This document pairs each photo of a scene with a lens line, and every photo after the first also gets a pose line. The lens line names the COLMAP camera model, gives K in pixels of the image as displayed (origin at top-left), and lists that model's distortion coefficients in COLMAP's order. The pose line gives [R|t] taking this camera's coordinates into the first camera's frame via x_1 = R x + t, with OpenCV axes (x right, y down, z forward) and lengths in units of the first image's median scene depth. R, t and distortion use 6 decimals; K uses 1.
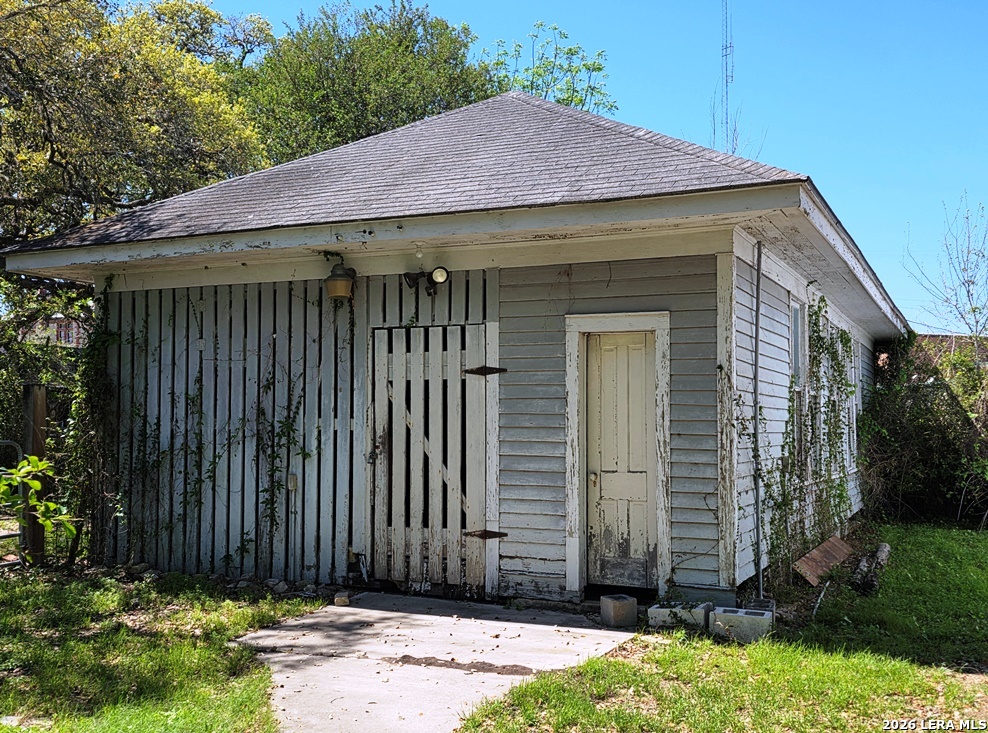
lens RADIAL K [[1036.3, 0, 493.6], [0, 1036.3, 368.1], [0, 0, 1]] dist [0.003913, 0.000000]
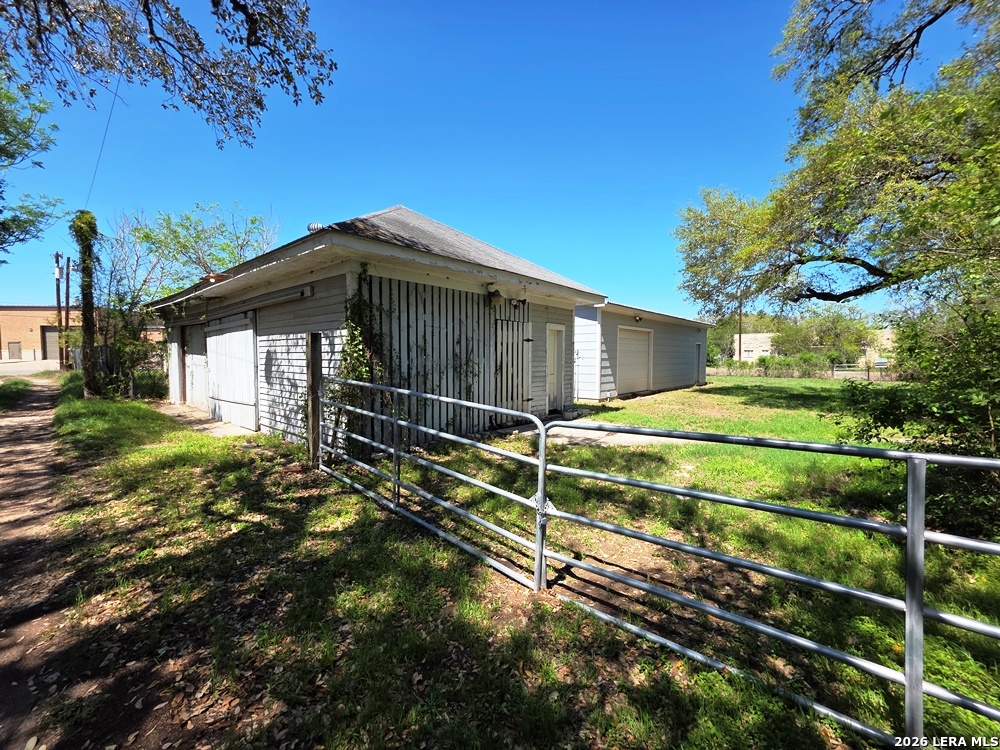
lens RADIAL K [[405.1, 0, 500.4], [0, 405.1, 368.8], [0, 0, 1]] dist [-0.000120, -0.000001]
pose [[0.284648, -0.030994, 0.958131, -0.960078], [-0.049640, 0.997660, 0.047020, 0.028474], [-0.957346, -0.060946, 0.282443, 0.700632]]
